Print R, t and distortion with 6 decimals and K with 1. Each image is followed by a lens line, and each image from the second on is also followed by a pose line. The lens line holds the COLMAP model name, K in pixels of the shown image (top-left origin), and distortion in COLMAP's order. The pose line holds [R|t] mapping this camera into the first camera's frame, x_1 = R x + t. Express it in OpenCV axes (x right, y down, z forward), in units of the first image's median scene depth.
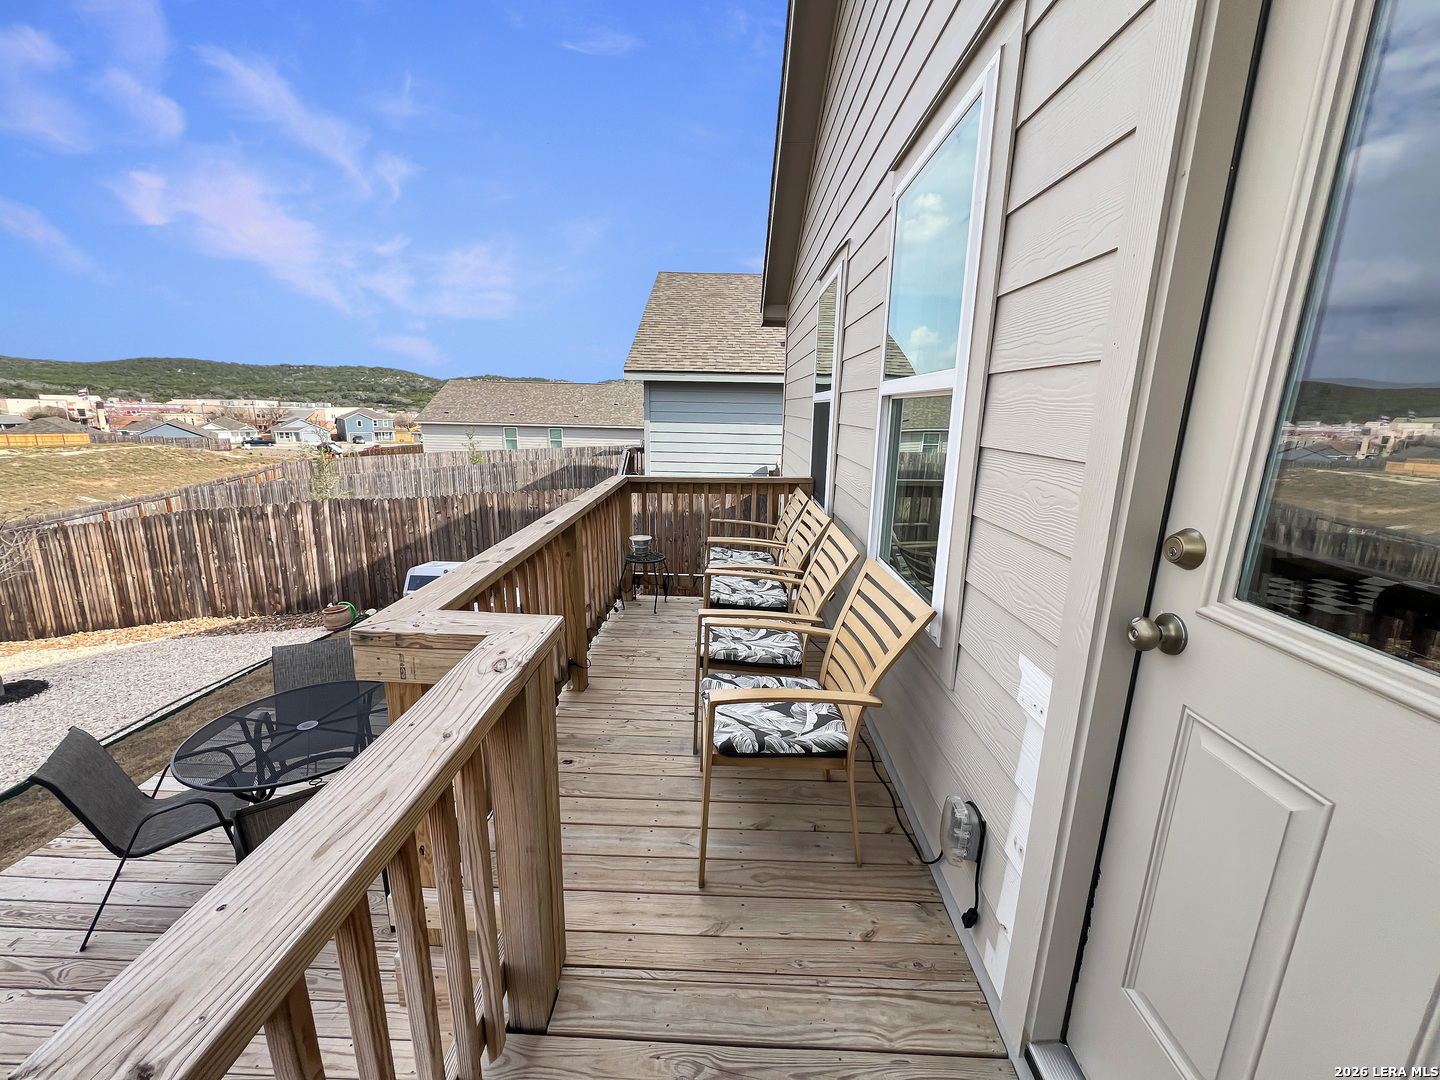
lens RADIAL K [[577.1, 0, 719.0], [0, 577.1, 539.4], [0, 0, 1]] dist [-0.001619, 0.000560]
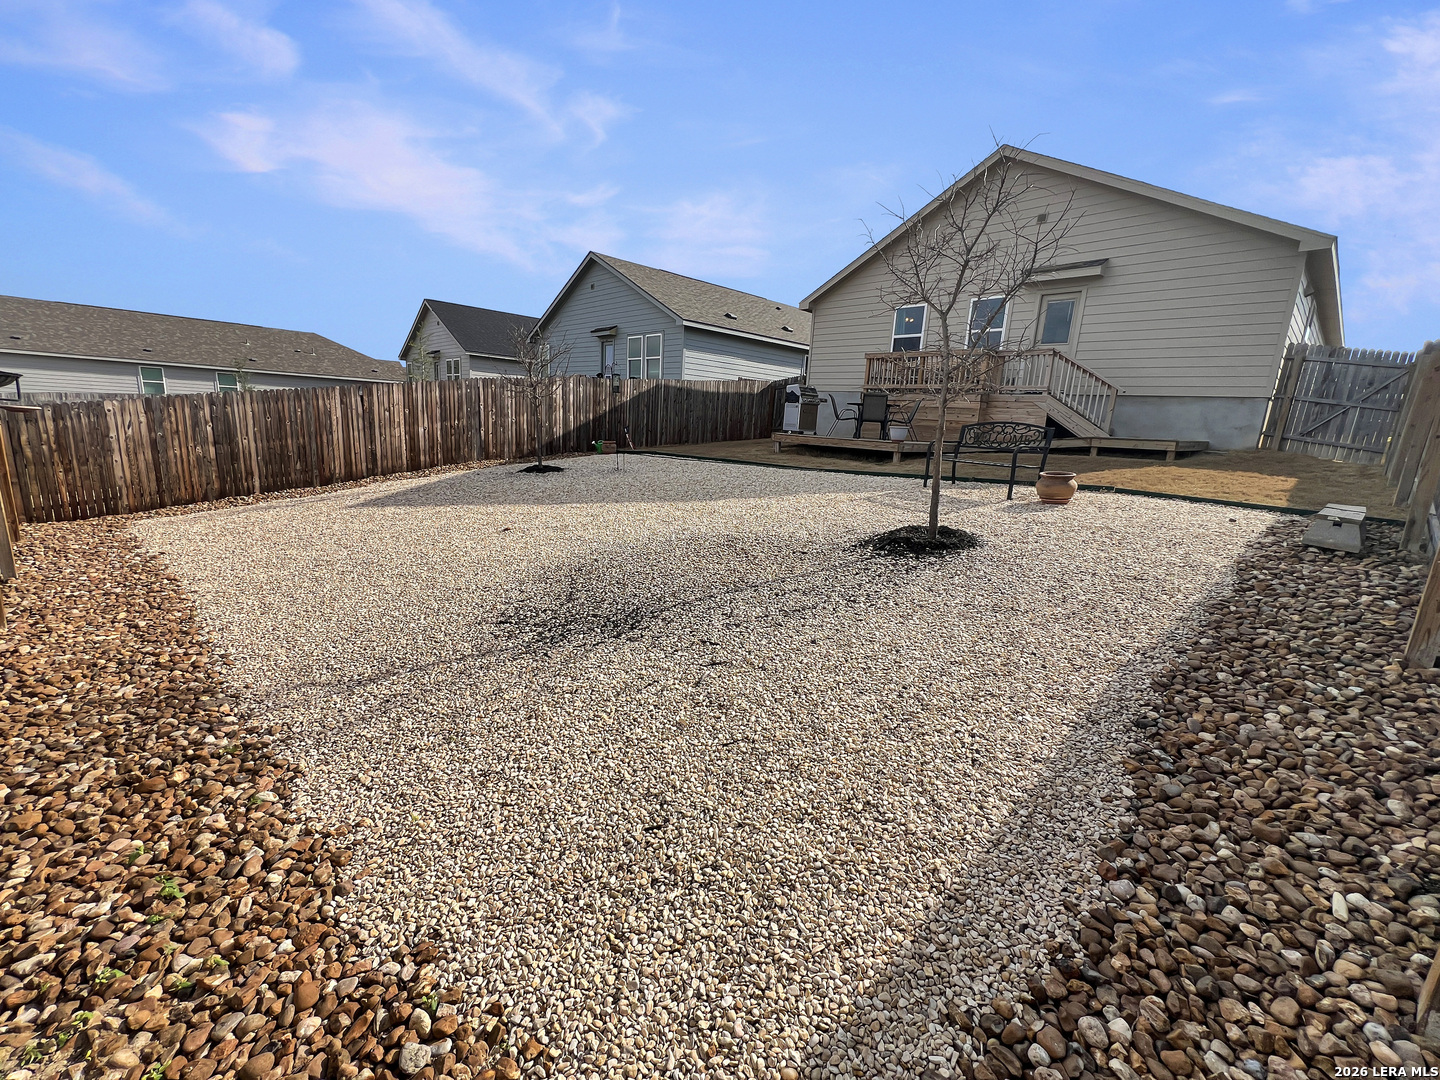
lens RADIAL K [[573.6, 0, 718.1], [0, 573.6, 539.6], [0, 0, 1]] dist [0.000458, -0.000573]
pose [[0.724029, -0.117423, 0.679702, -1.440500], [0.106969, 0.992596, 0.057533, 0.305119], [-0.681425, 0.031051, 0.731229, -0.361538]]
